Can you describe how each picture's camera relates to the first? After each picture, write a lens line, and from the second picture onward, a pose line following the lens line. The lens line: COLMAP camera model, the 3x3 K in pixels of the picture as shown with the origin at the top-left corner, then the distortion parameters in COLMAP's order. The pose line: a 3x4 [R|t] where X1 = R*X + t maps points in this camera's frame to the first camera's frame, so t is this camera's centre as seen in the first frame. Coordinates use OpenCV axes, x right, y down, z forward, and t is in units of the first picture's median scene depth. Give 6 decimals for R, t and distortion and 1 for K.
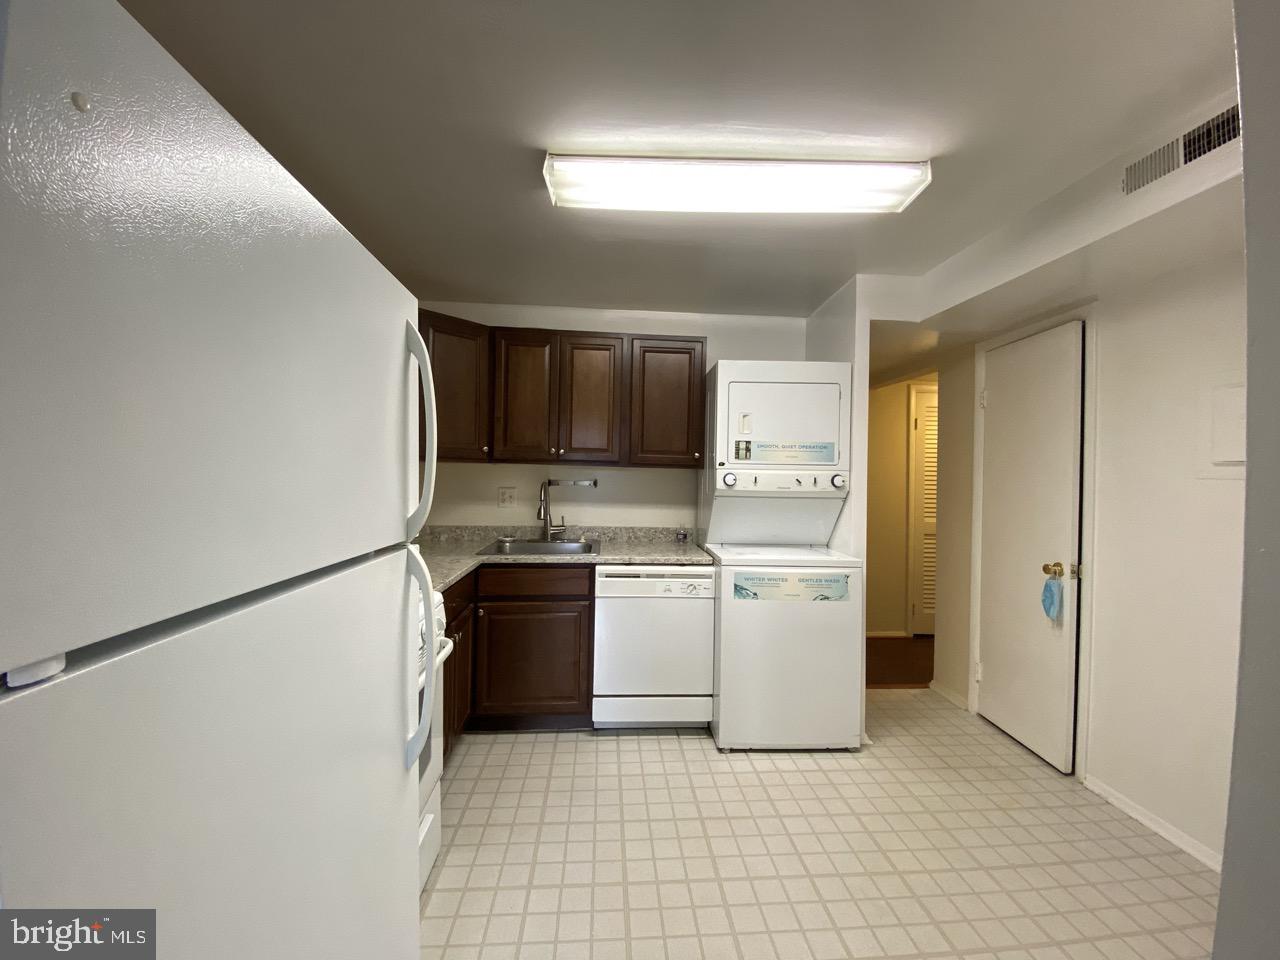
lens RADIAL K [[526.7, 0, 640.0], [0, 526.7, 471.5], [0, 0, 1]] dist [0.064220, -0.000143]
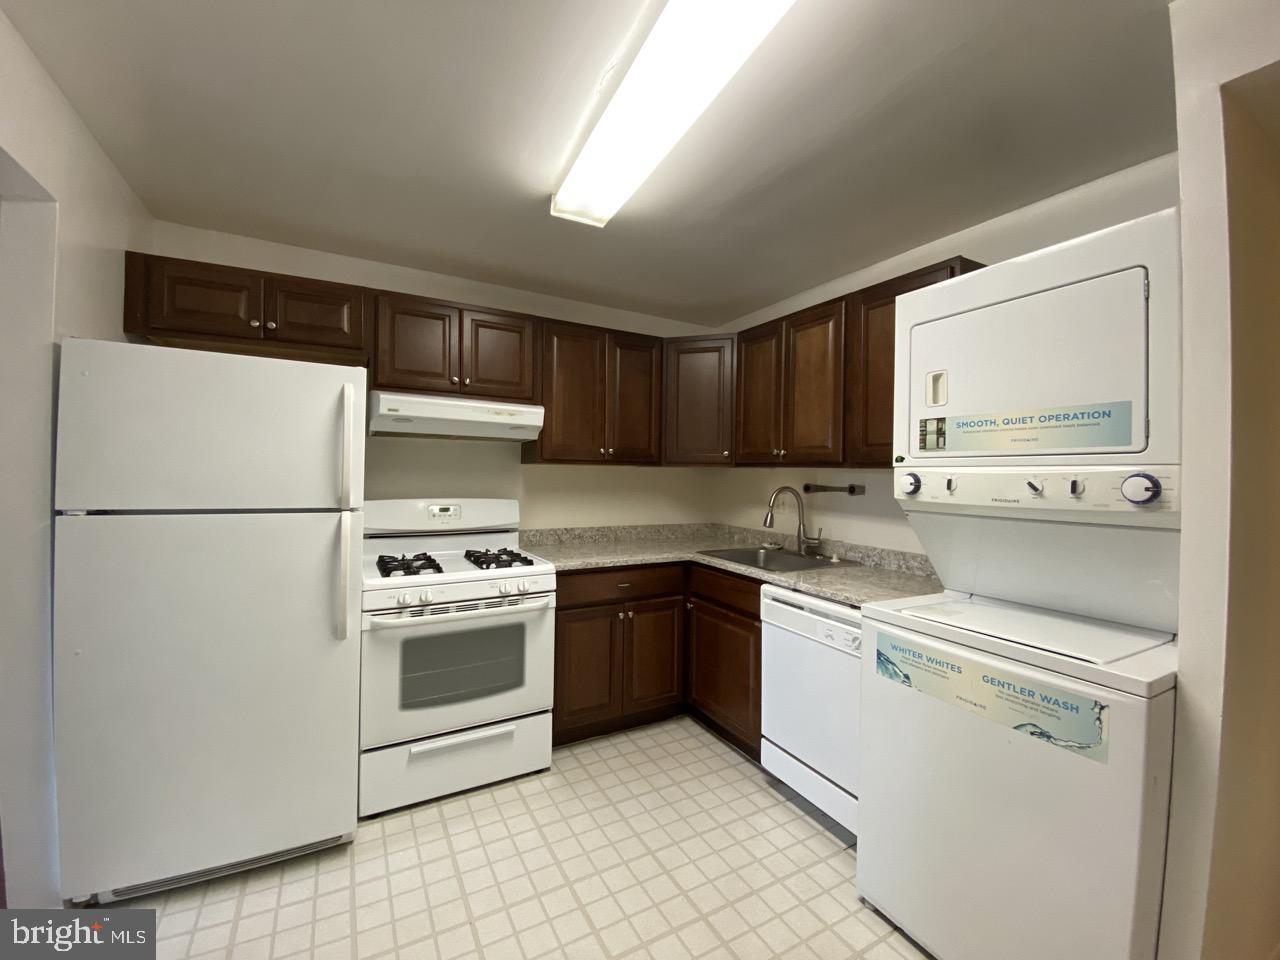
lens RADIAL K [[518.3, 0, 641.9], [0, 518.3, 475.5], [0, 0, 1]] dist [0.026671, -0.025193]
pose [[0.439585, -0.008129, -0.898164, 0.579604], [-0.007800, 0.999887, -0.012867, 0.015852], [0.898167, 0.012661, 0.439472, 0.451803]]
